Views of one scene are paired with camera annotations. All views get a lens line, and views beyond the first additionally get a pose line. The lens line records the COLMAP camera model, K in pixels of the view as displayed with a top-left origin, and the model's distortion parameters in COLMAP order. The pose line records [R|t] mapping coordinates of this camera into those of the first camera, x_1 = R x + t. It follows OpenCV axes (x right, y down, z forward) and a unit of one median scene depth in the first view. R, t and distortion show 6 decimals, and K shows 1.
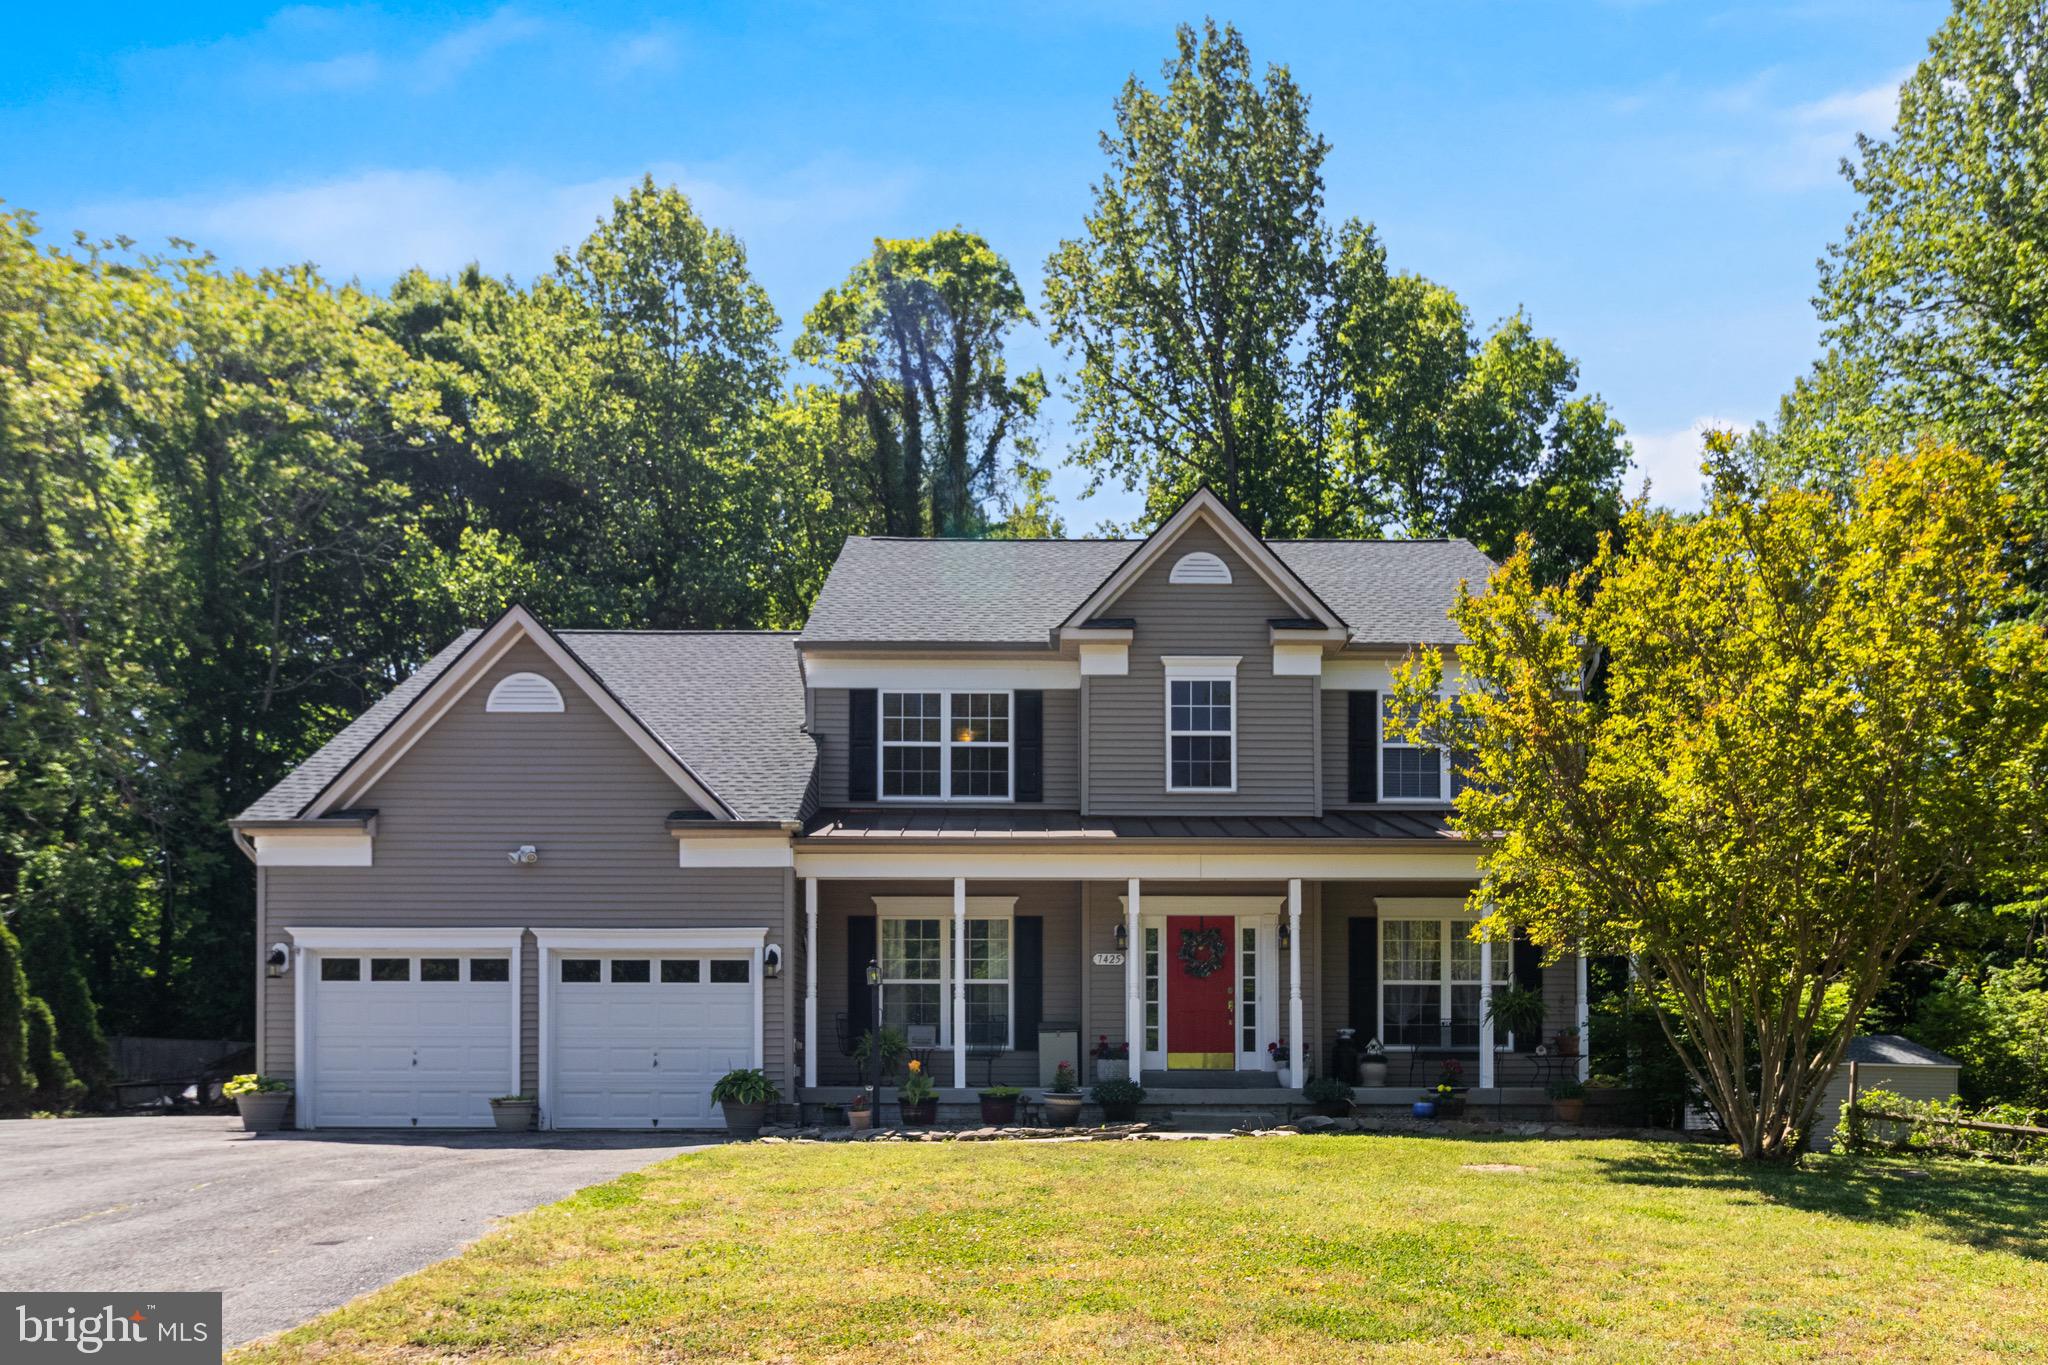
lens RADIAL K [[1272.7, 0, 1024.5], [0, 1272.7, 694.2], [0, 0, 1]] dist [-0.001955, 0.002423]
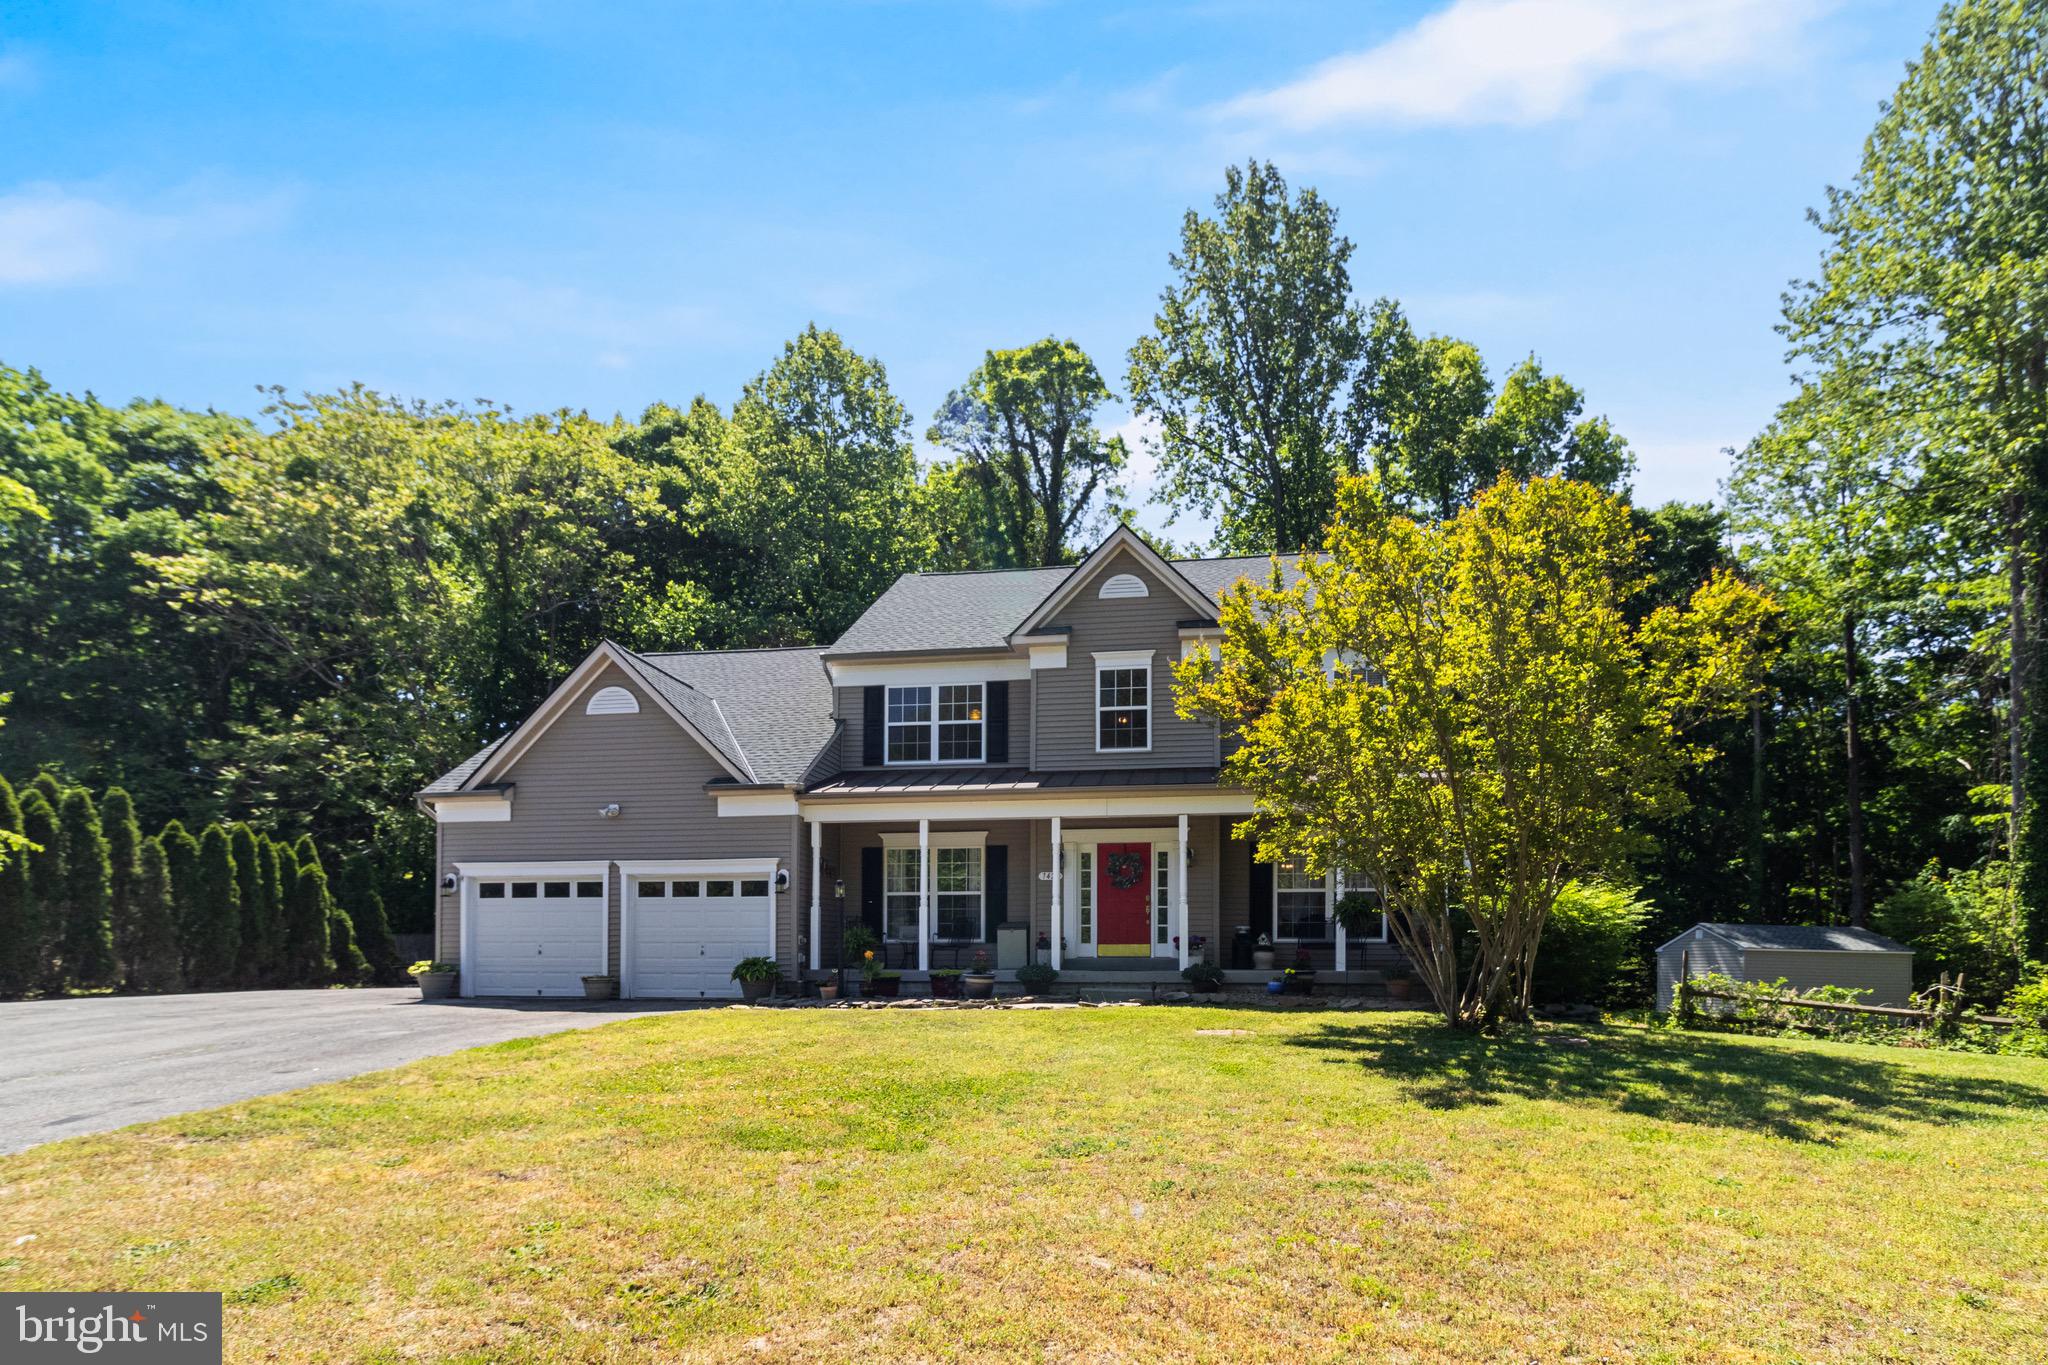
lens RADIAL K [[941.0, 0, 1022.9], [0, 941.0, 668.6], [0, 0, 1]] dist [0.000742, 0.000496]
pose [[0.989211, -0.042314, -0.140257, 0.149900], [0.041253, 0.999094, -0.010464, -0.004578], [0.140573, 0.004565, 0.990060, -0.007806]]
